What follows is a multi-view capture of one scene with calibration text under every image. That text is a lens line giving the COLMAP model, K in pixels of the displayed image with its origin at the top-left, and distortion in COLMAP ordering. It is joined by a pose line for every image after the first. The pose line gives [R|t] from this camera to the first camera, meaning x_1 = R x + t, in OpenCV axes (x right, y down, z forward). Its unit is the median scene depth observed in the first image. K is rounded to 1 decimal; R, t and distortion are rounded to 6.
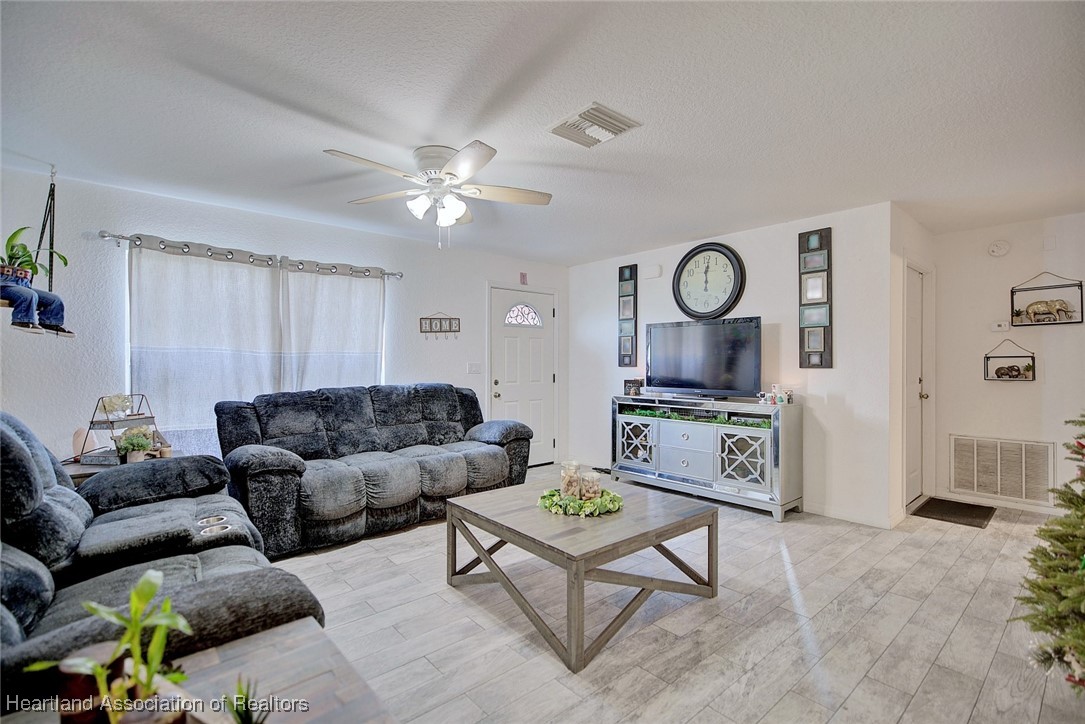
lens RADIAL K [[495.4, 0, 542.8], [0, 495.4, 364.3], [0, 0, 1]] dist [-0.004195, -0.000018]
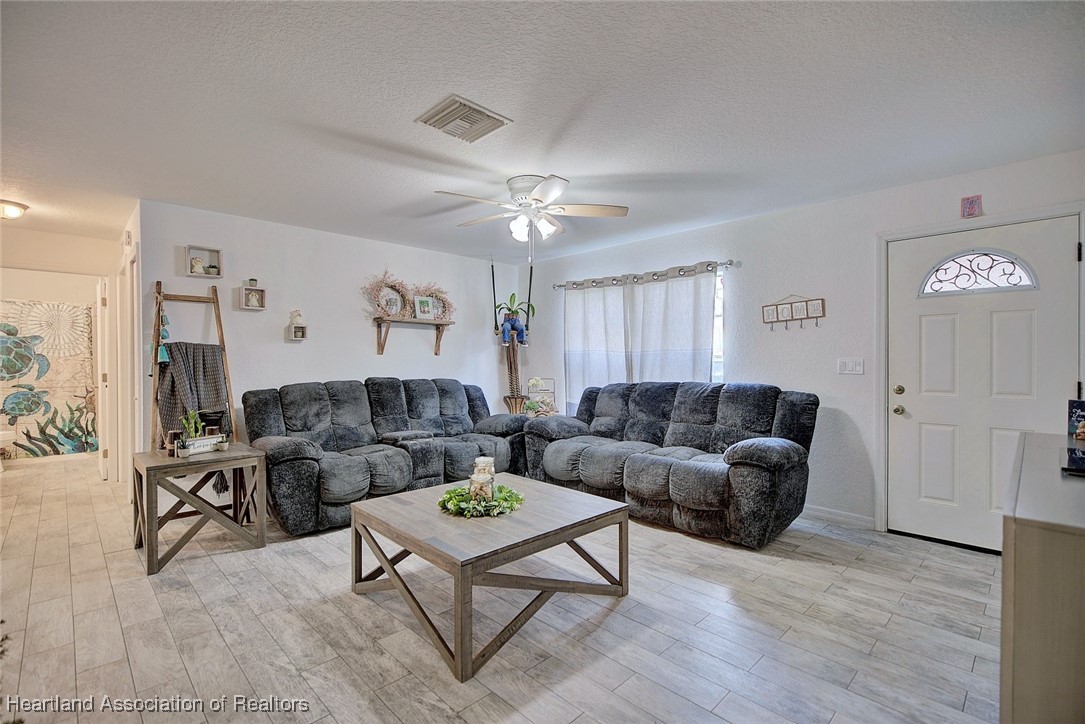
lens RADIAL K [[495.4, 0, 542.8], [0, 495.4, 364.3], [0, 0, 1]] dist [-0.004195, -0.000018]
pose [[0.062475, 0.006298, -0.998027, 0.689445], [-0.001811, 0.999979, 0.006197, 0.001734], [0.998045, 0.001420, 0.062485, 0.689884]]
